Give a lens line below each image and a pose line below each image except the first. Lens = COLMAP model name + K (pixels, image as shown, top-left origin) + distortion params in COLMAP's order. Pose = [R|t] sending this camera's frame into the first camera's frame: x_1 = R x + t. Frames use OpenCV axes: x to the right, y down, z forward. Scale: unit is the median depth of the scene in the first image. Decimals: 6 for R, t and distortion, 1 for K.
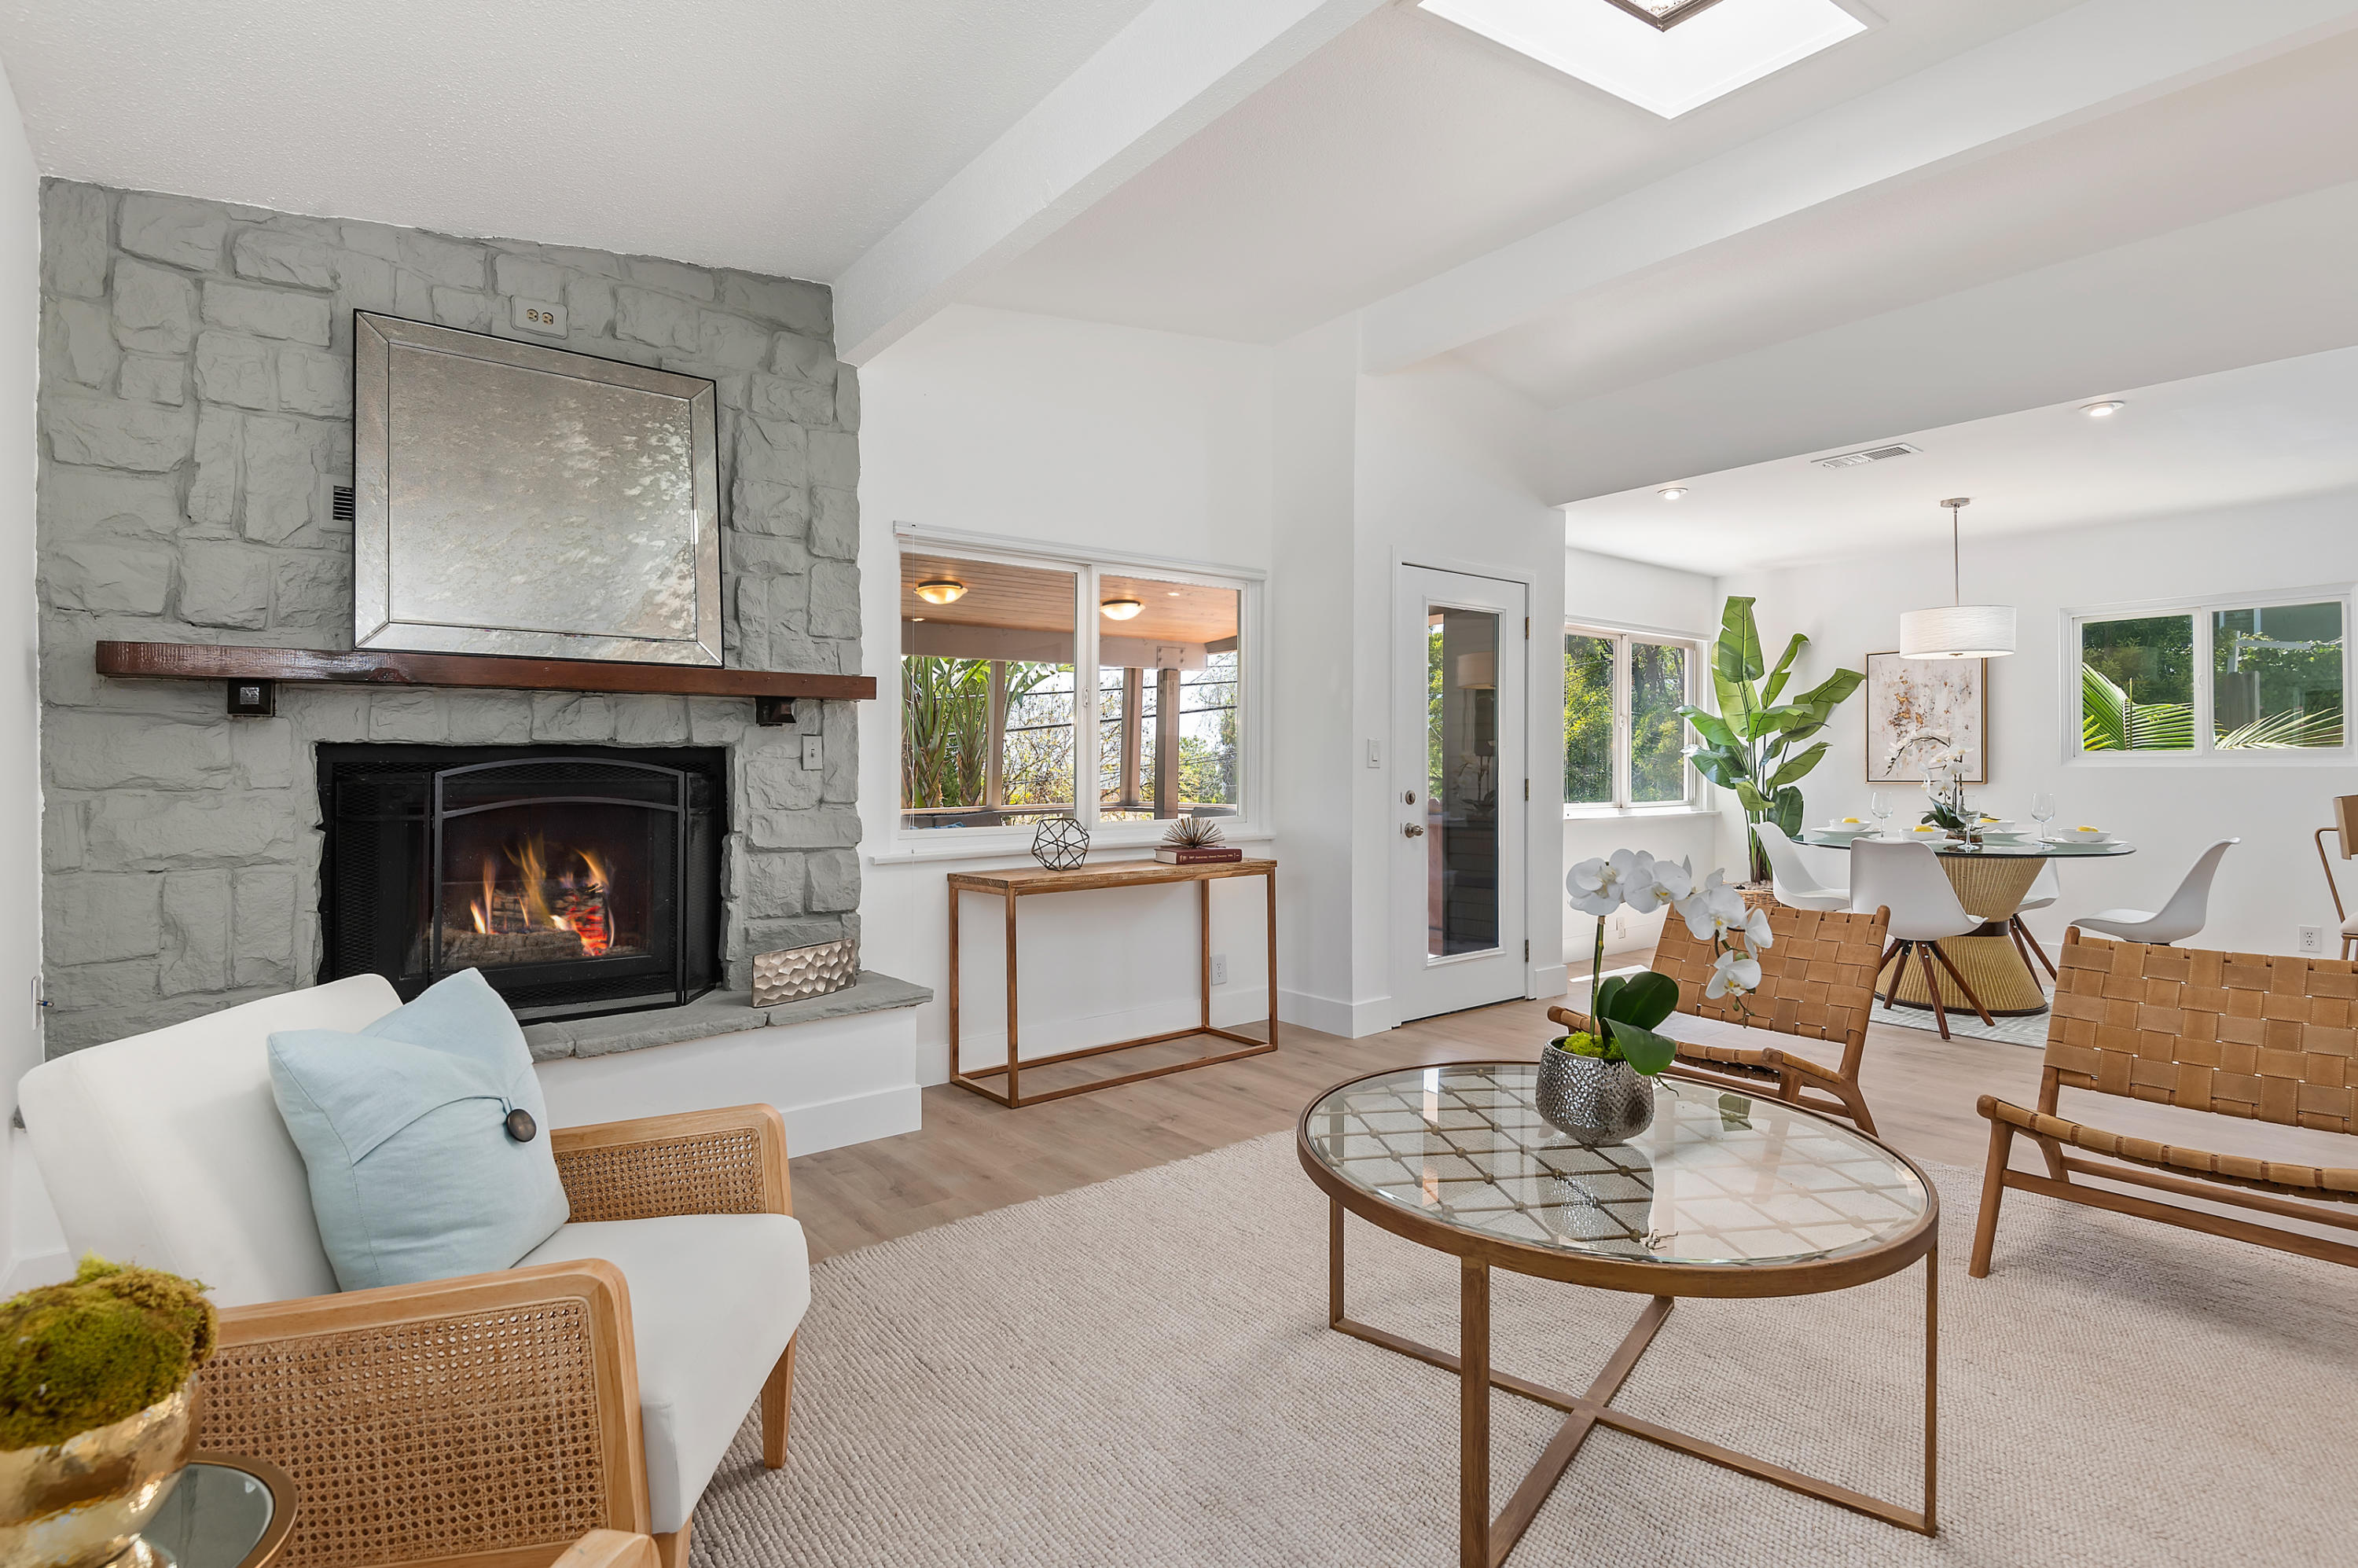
lens RADIAL K [[1110.6, 0, 1179.0], [0, 1110.6, 784.0], [0, 0, 1]] dist [0.000138, -0.000131]
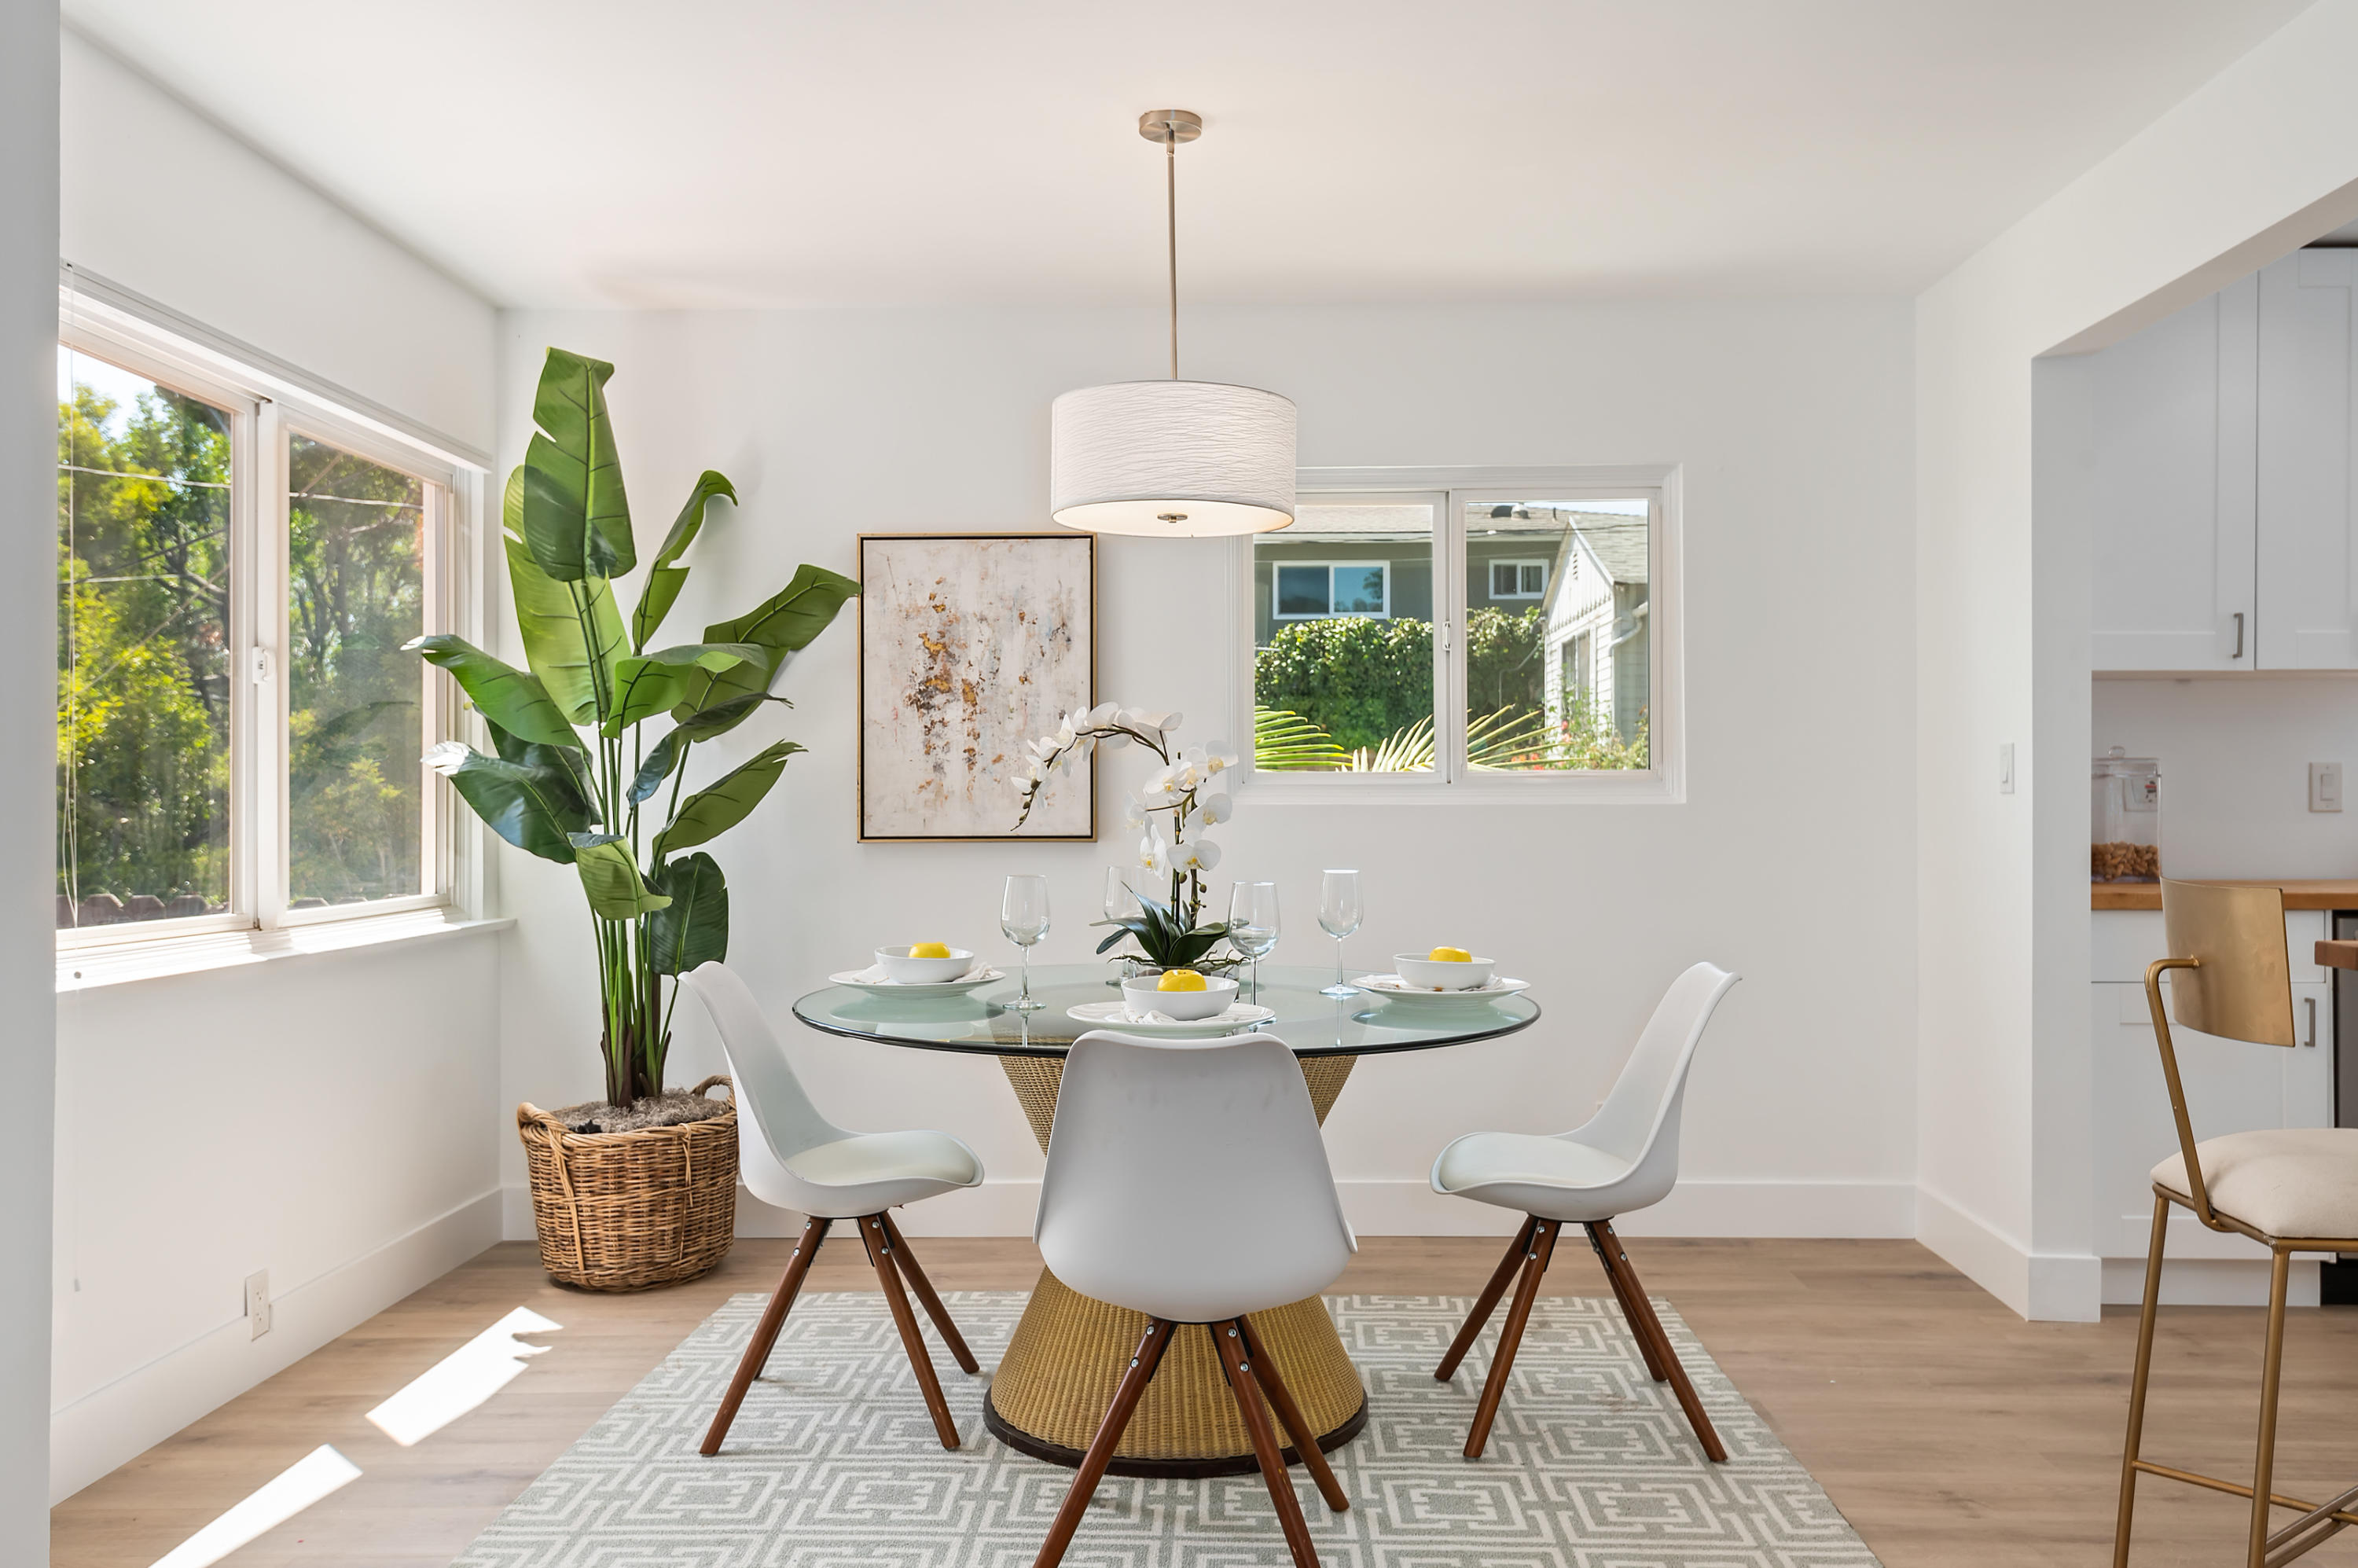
lens RADIAL K [[1895.7, 0, 1177.6], [0, 1895.7, 793.3], [0, 0, 1]] dist [0.028987, 0.003085]
pose [[0.653834, 0.007033, 0.756605, 0.151030], [0.007919, 0.999838, -0.016137, -0.007032], [-0.756597, 0.016543, 0.653673, 0.429519]]
